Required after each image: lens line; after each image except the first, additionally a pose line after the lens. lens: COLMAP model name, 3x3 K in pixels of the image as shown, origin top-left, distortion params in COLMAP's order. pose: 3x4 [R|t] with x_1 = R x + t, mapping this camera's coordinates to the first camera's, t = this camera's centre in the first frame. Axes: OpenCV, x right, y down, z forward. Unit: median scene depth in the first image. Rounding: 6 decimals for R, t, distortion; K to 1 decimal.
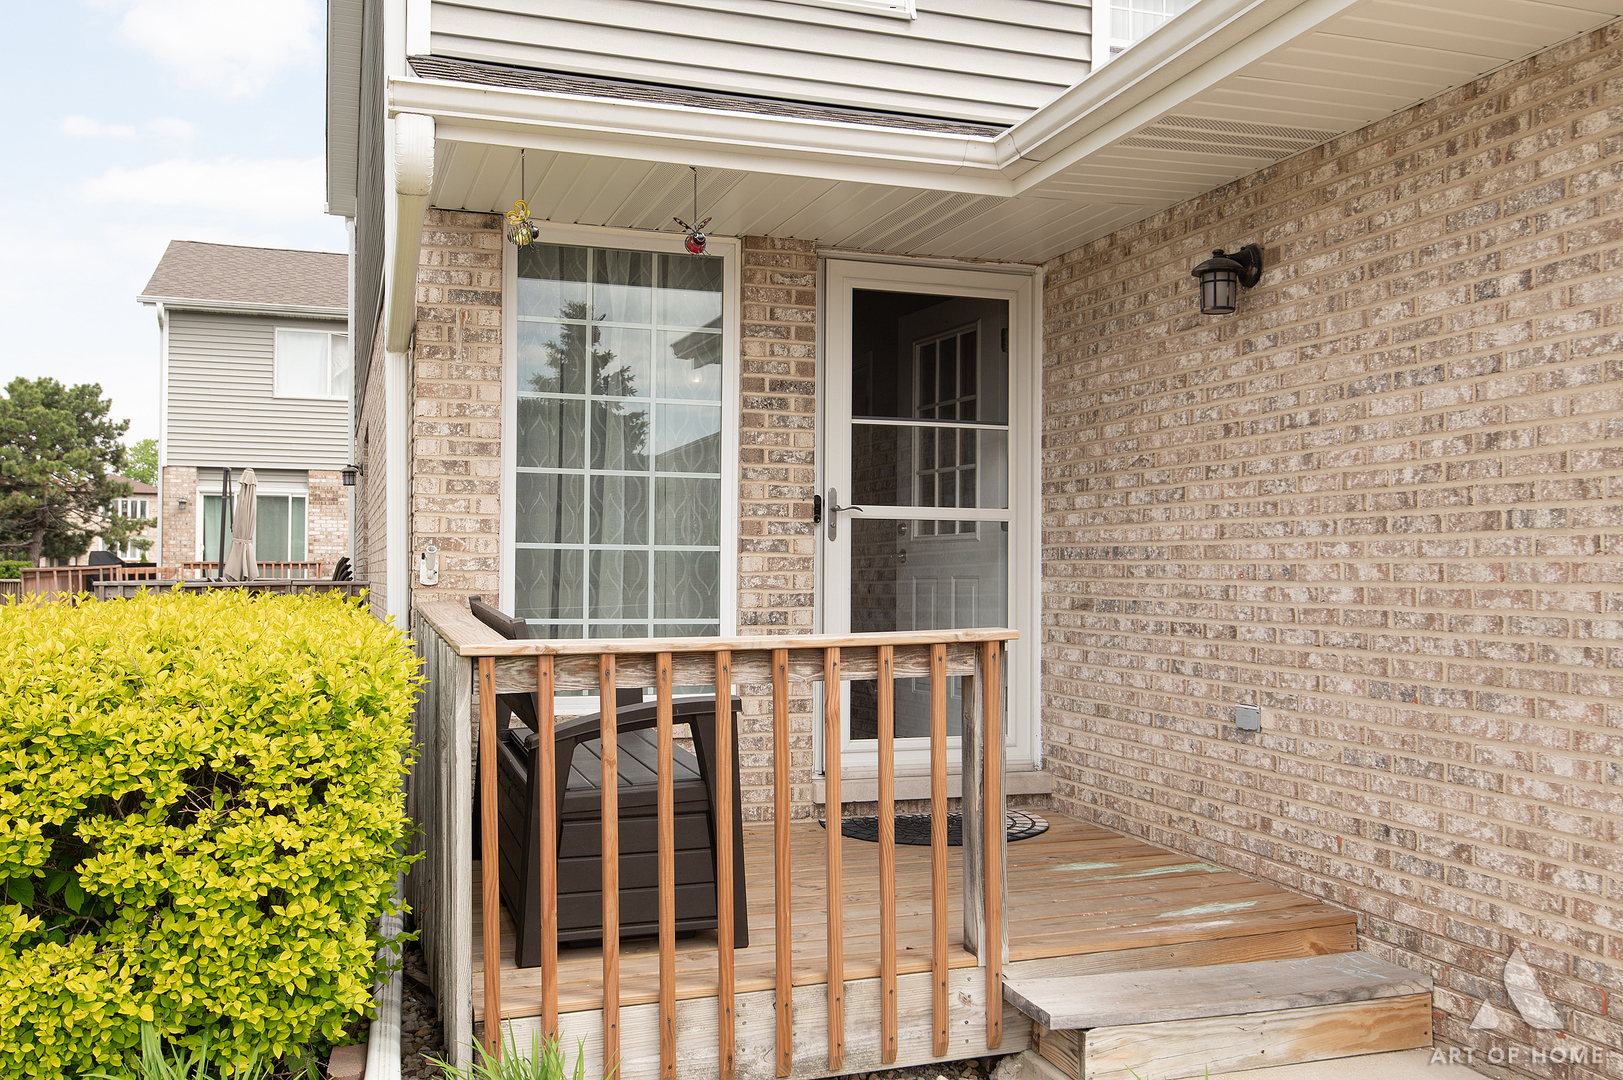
lens RADIAL K [[1432.5, 0, 813.7], [0, 1432.5, 551.7], [0, 0, 1]] dist [0.009411, -0.006281]
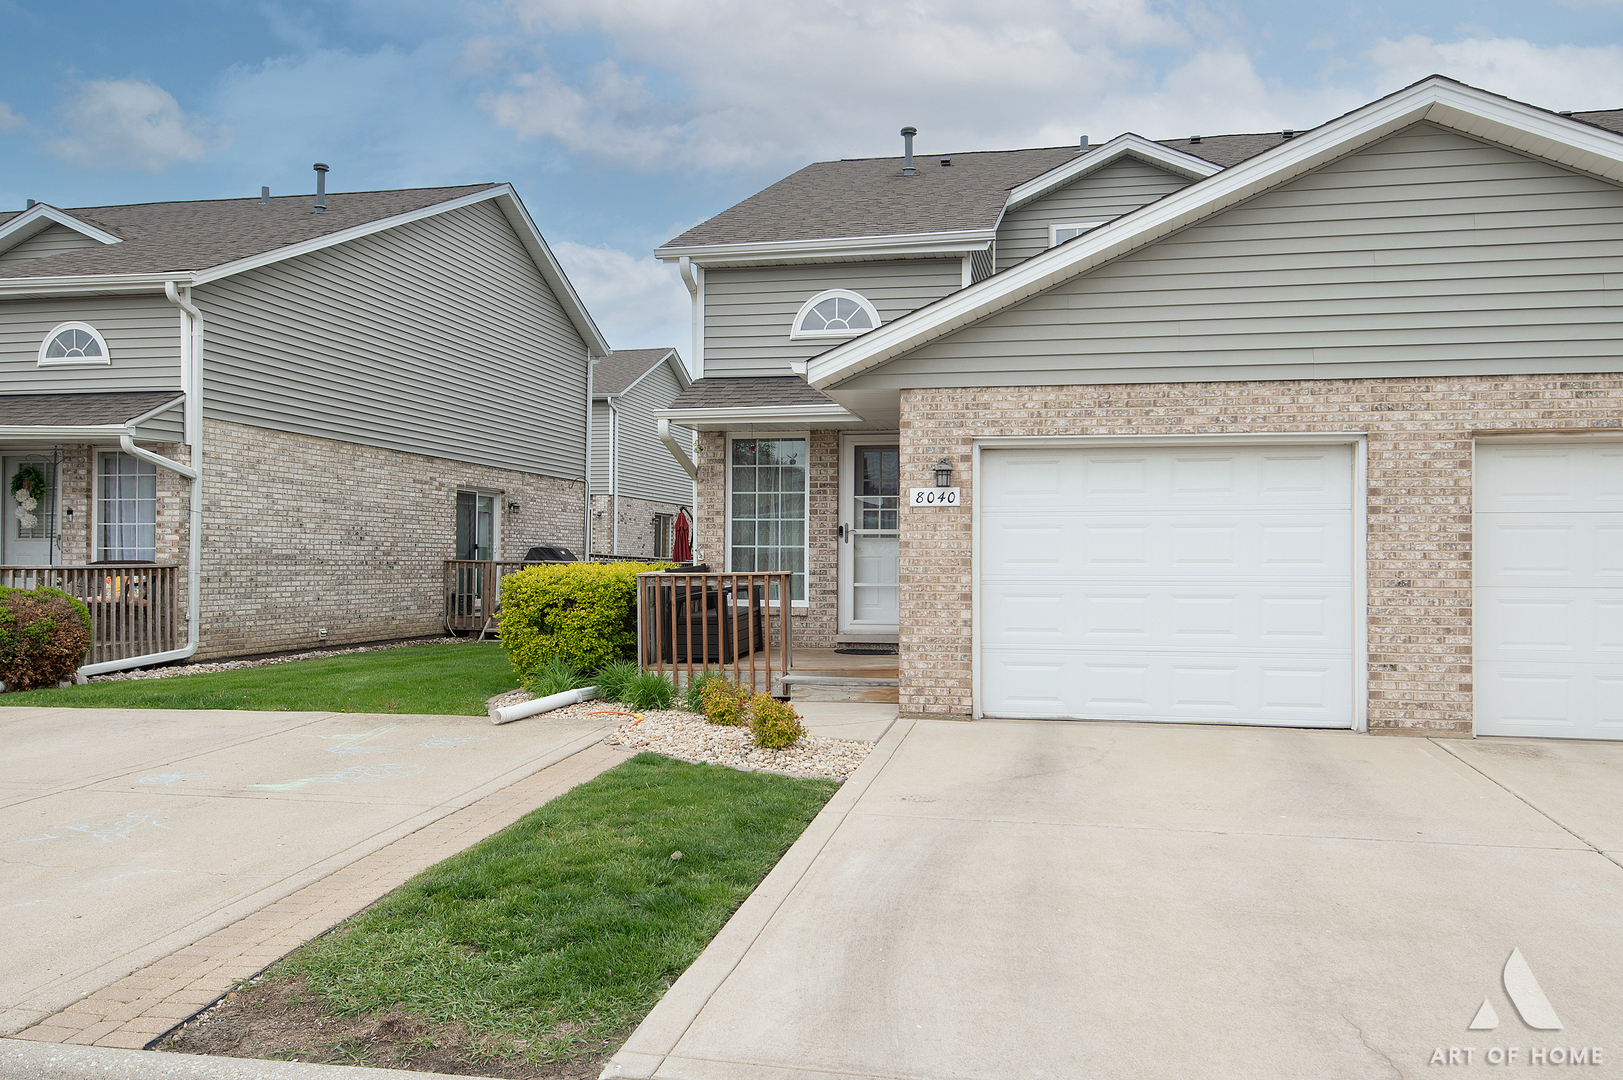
lens RADIAL K [[1277.3, 0, 810.9], [0, 1277.3, 540.0], [0, 0, 1]] dist [-0.000777, 0.000020]
pose [[0.868507, -0.012172, -0.495528, 1.196810], [0.011583, 0.999924, -0.004261, -0.004785], [0.495542, -0.002040, 0.868582, -1.135774]]
